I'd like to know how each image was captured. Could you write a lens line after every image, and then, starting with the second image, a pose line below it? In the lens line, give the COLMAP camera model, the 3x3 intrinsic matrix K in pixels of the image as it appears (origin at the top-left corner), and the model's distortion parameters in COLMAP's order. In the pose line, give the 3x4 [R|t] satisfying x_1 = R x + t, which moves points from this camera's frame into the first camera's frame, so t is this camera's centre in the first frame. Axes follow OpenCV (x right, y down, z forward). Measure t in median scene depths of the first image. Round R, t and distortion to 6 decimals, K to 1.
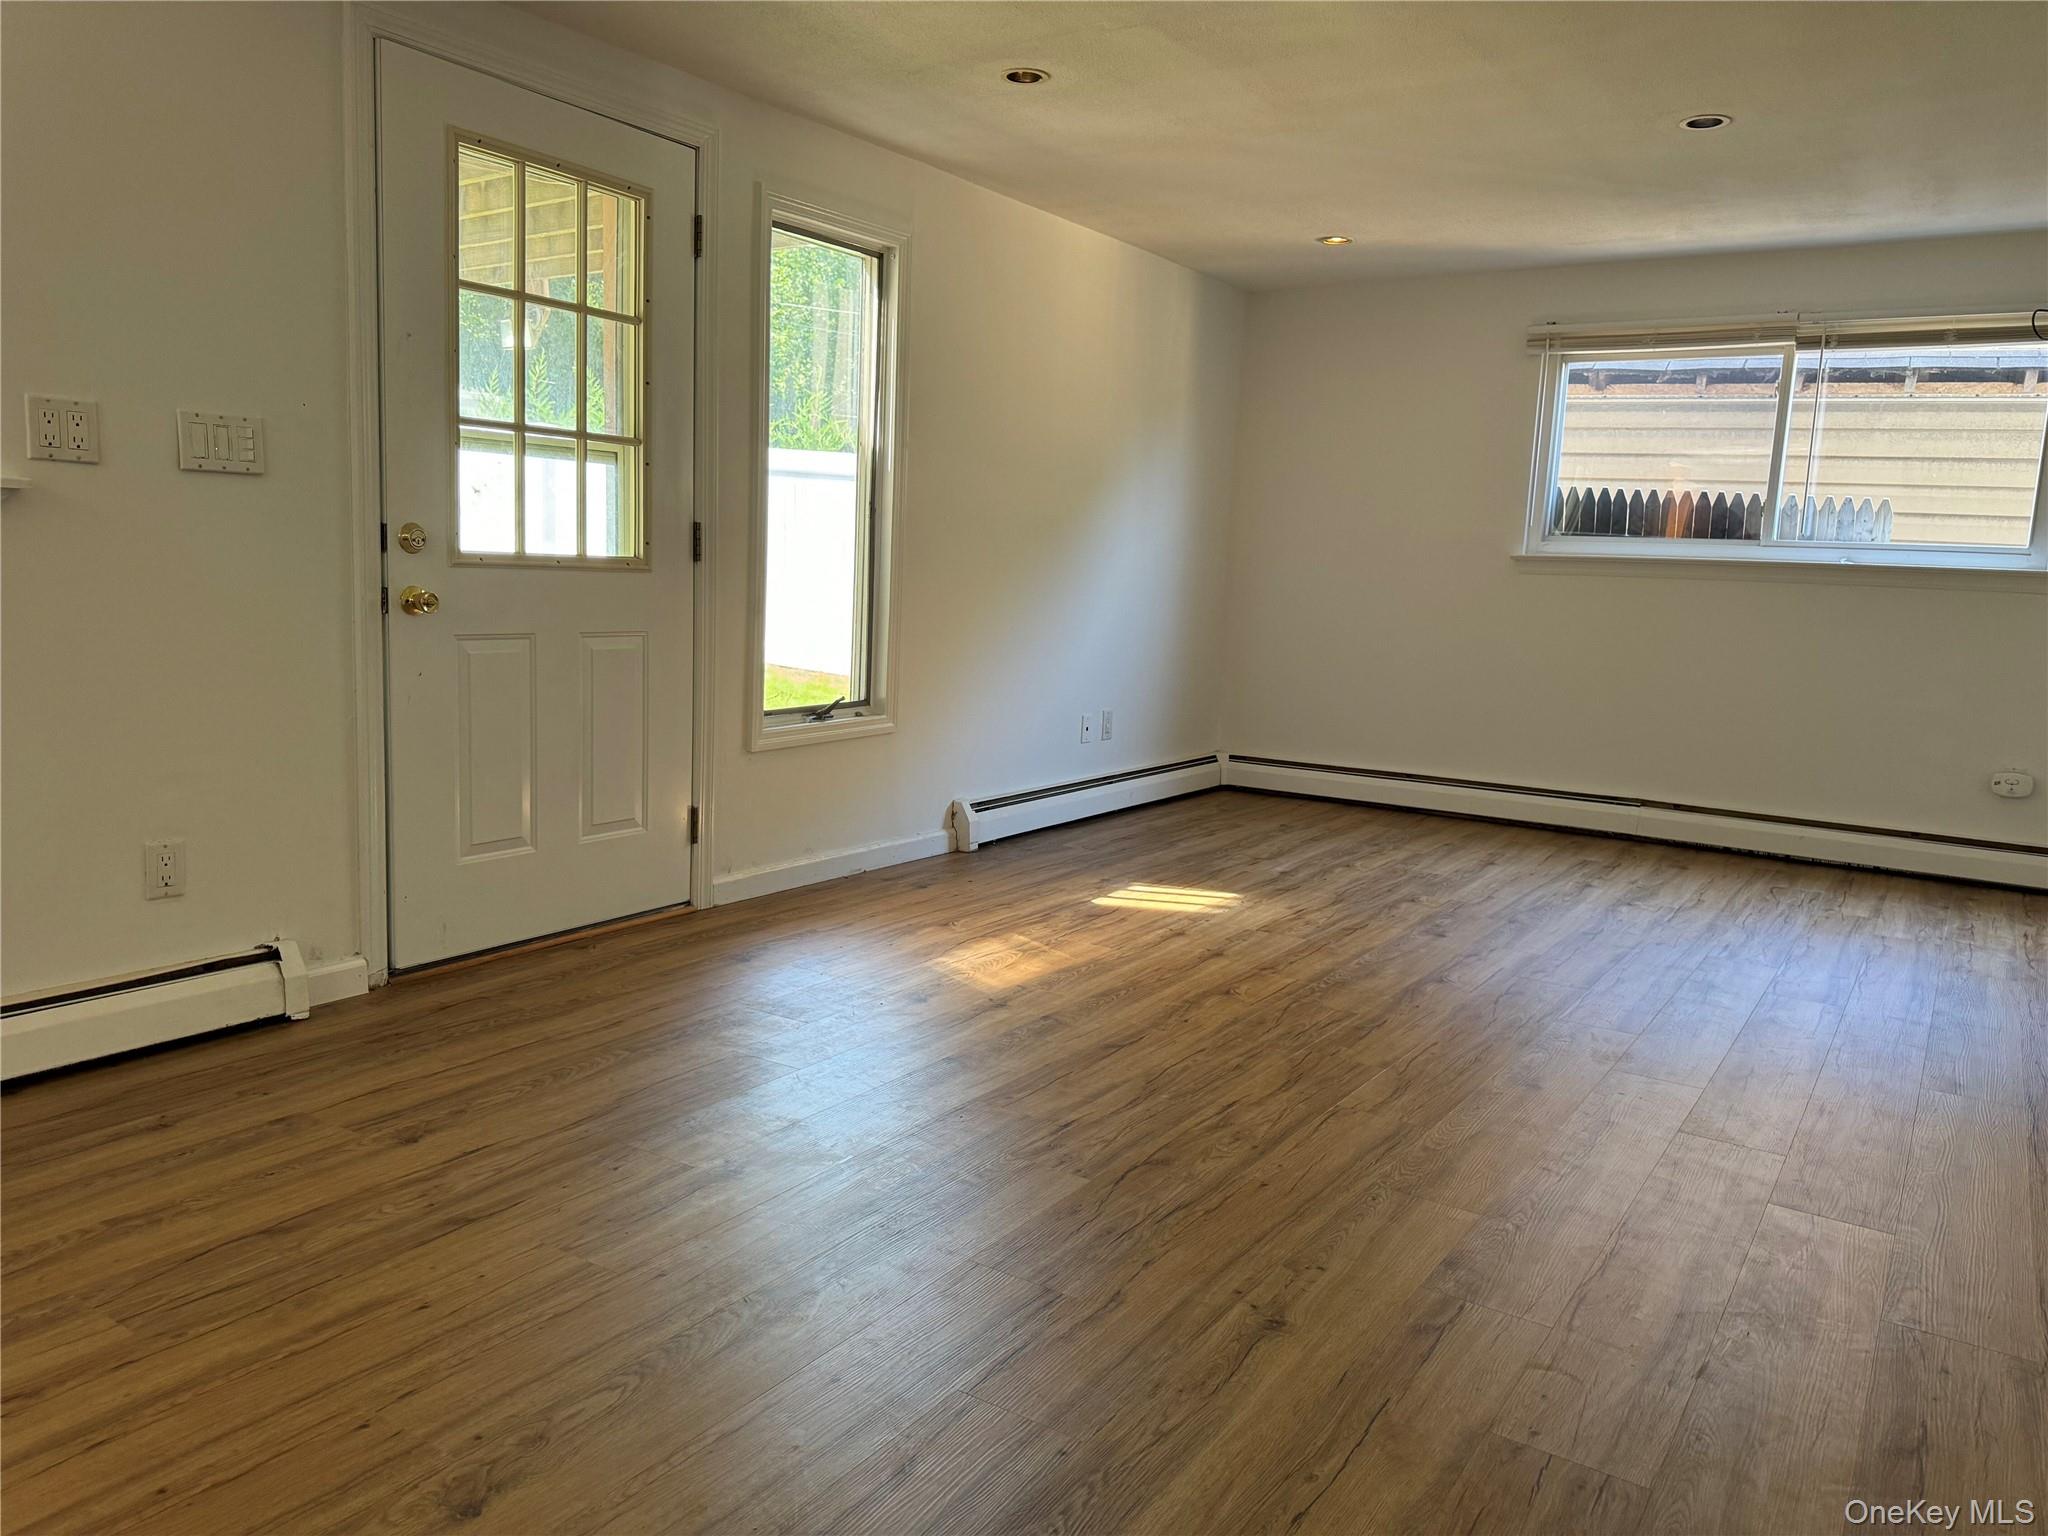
lens RADIAL K [[1442.5, 0, 1036.9], [0, 1442.5, 769.3], [0, 0, 1]] dist [0.076681, -0.117131]
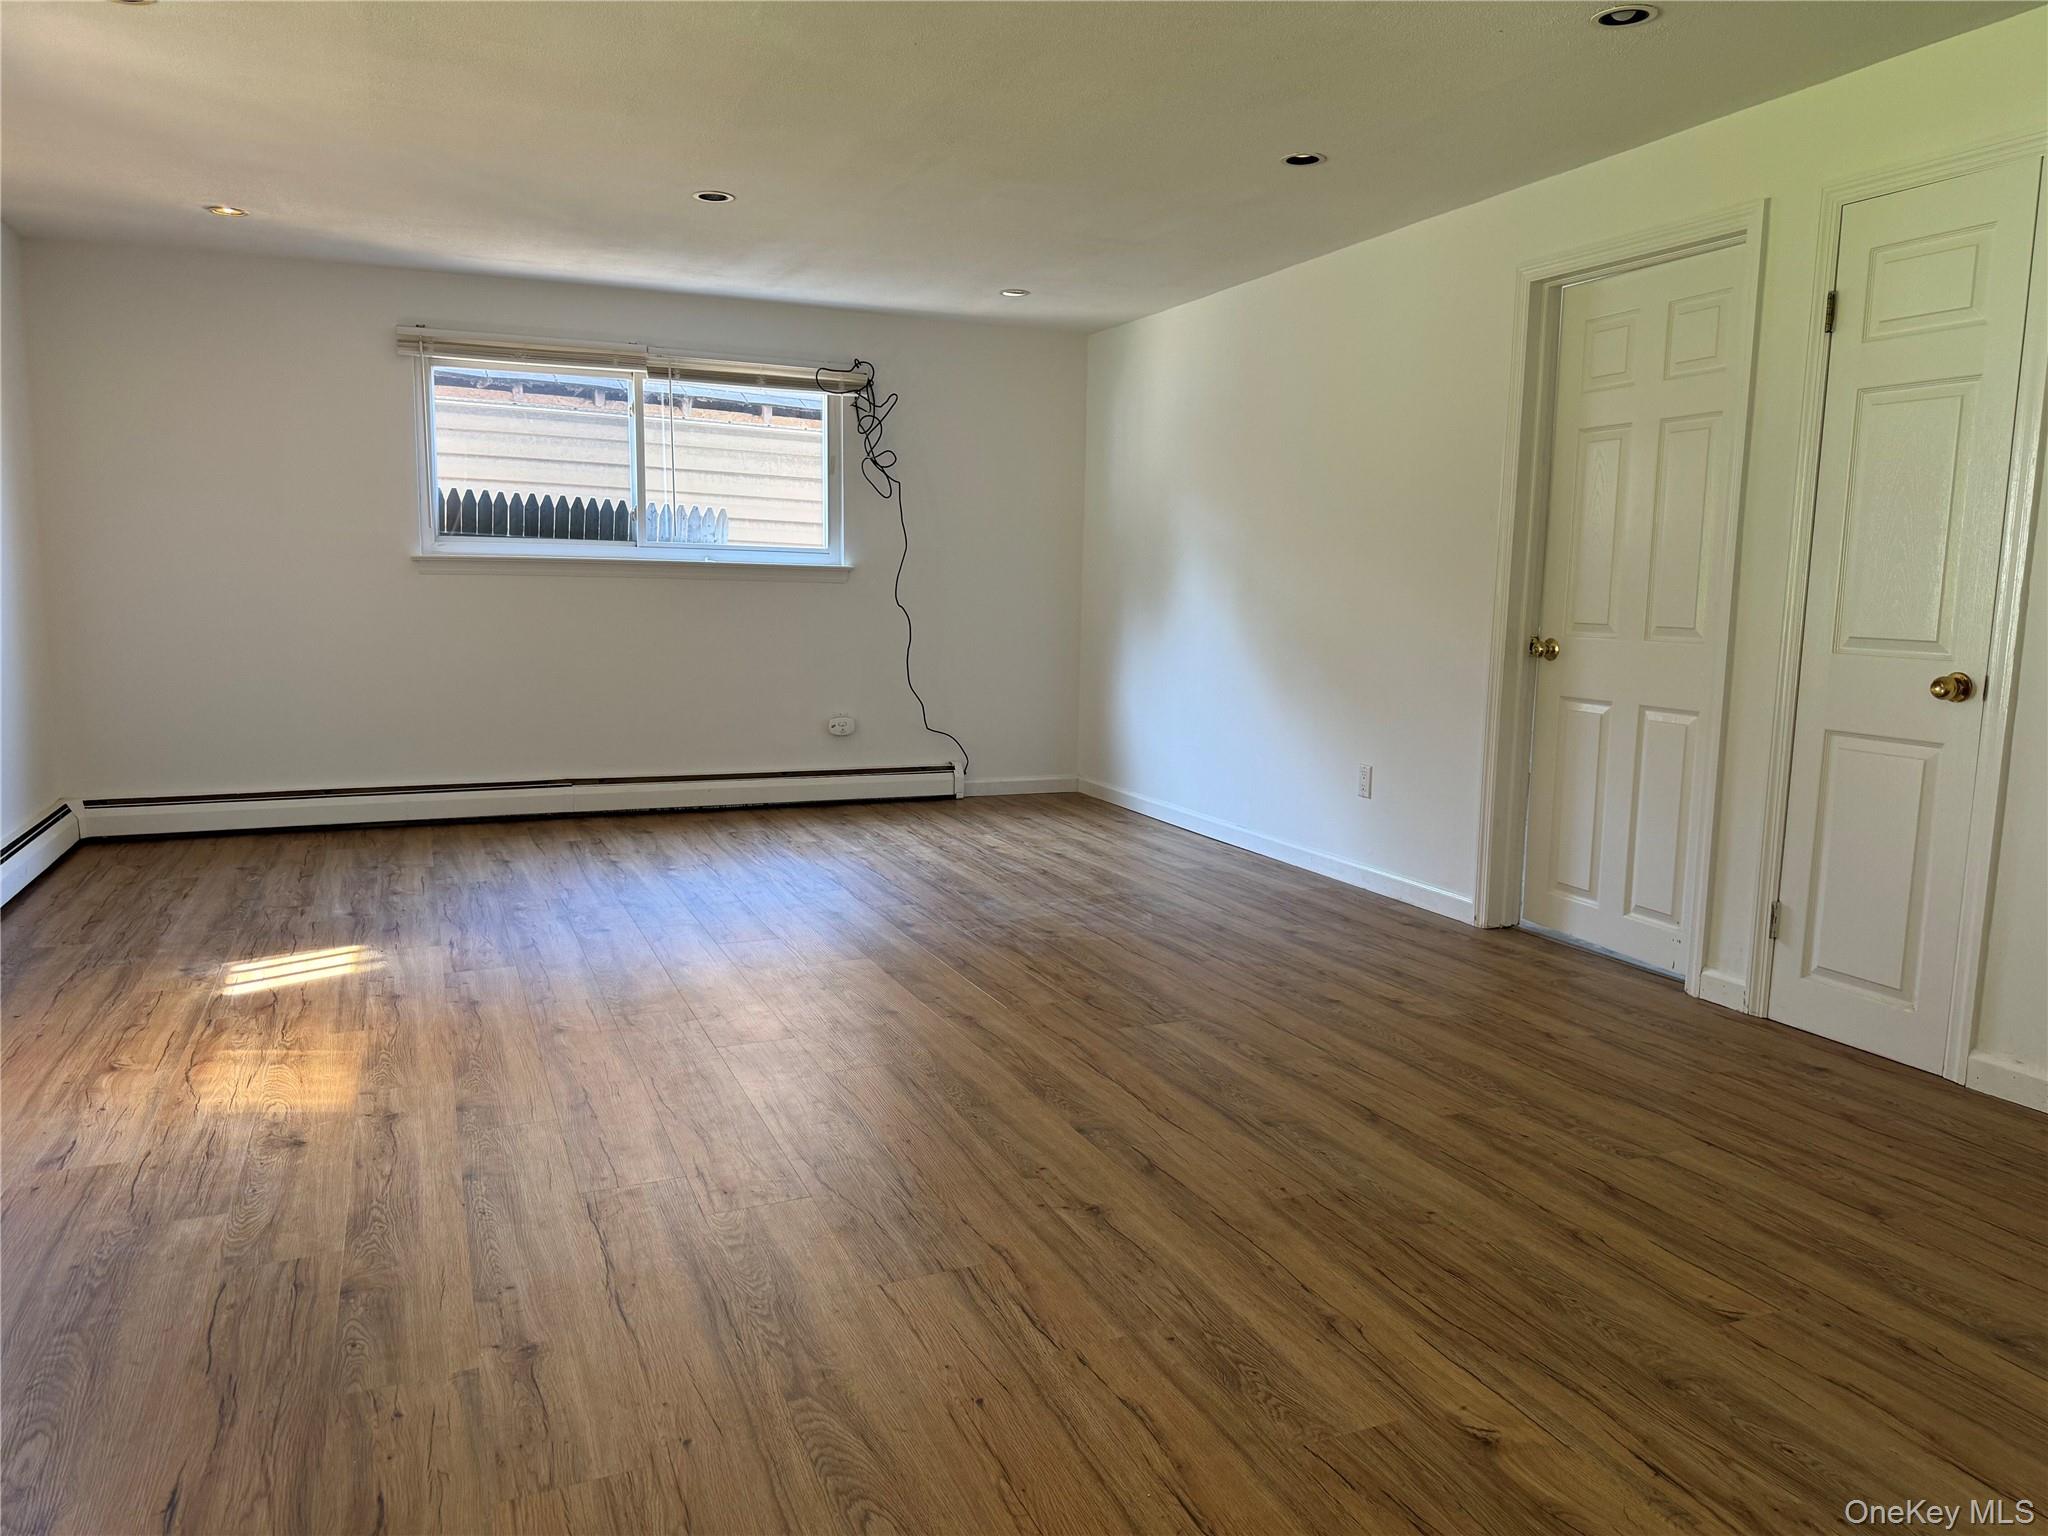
lens RADIAL K [[1429.7, 0, 1023.8], [0, 1429.7, 788.2], [0, 0, 1]] dist [0.093481, -0.146472]
pose [[0.553181, -0.154302, 0.818646, -0.445684], [0.124277, 0.986985, 0.102055, -0.063941], [-0.823739, 0.045284, 0.565157, 0.167414]]
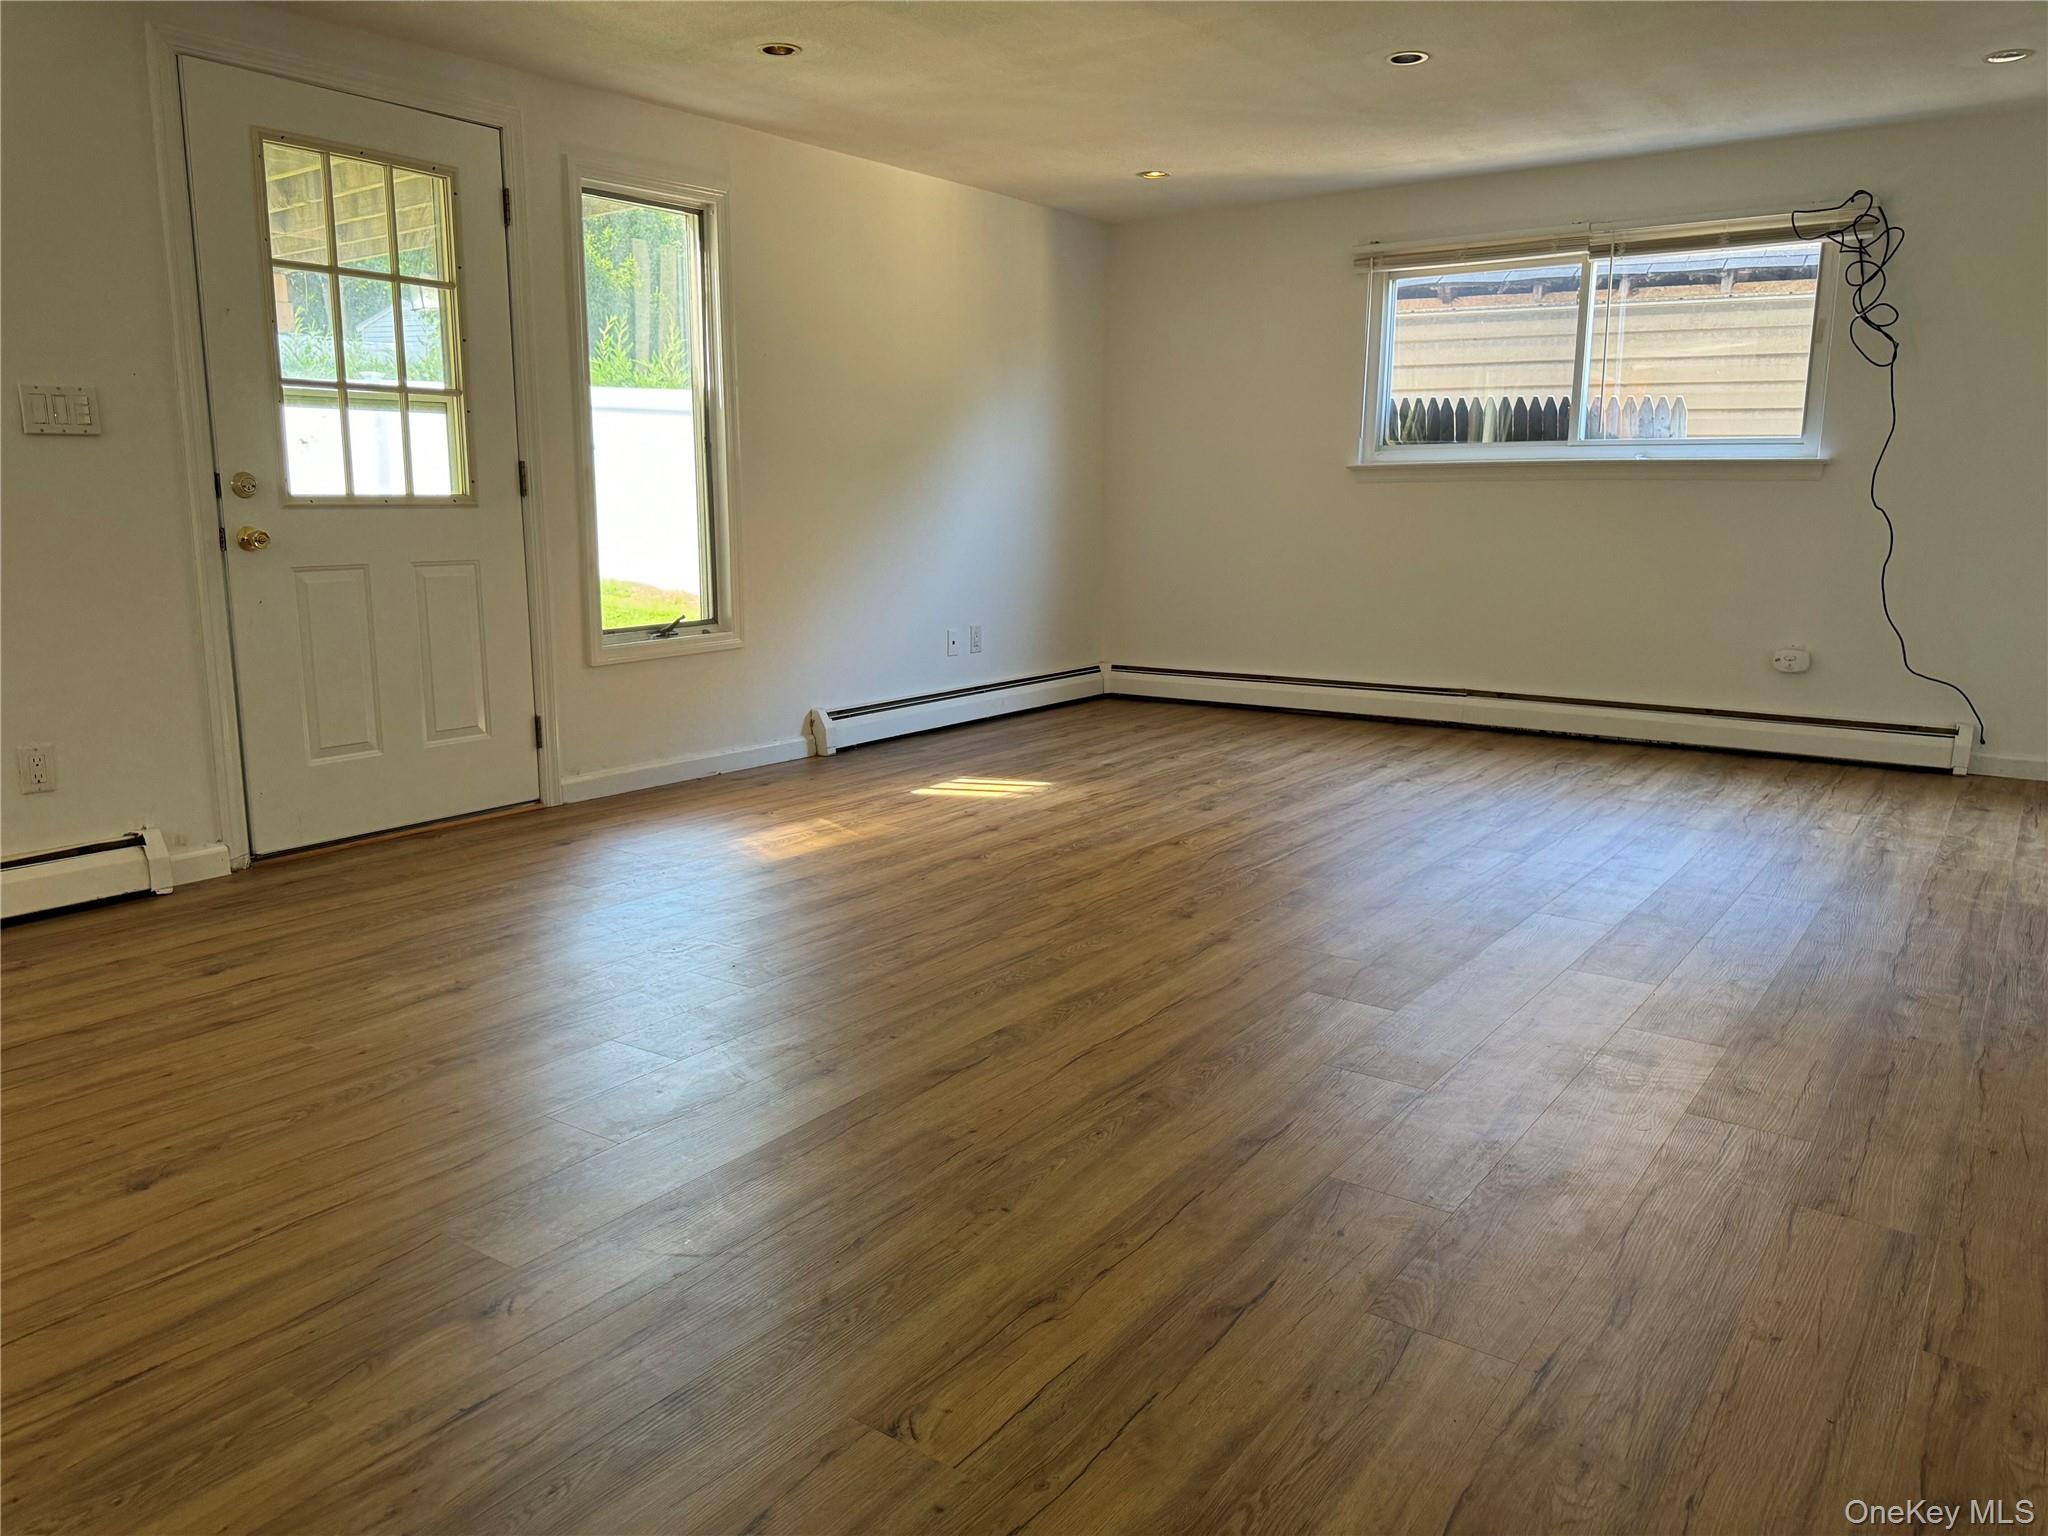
lens RADIAL K [[1446.3, 0, 1030.4], [0, 1446.3, 764.1], [0, 0, 1]] dist [0.059628, -0.080561]
pose [[0.998550, -0.032061, -0.043243, 0.213963], [0.033759, 0.998664, 0.039130, 0.035156], [0.041931, -0.040534, 0.998298, -0.132372]]
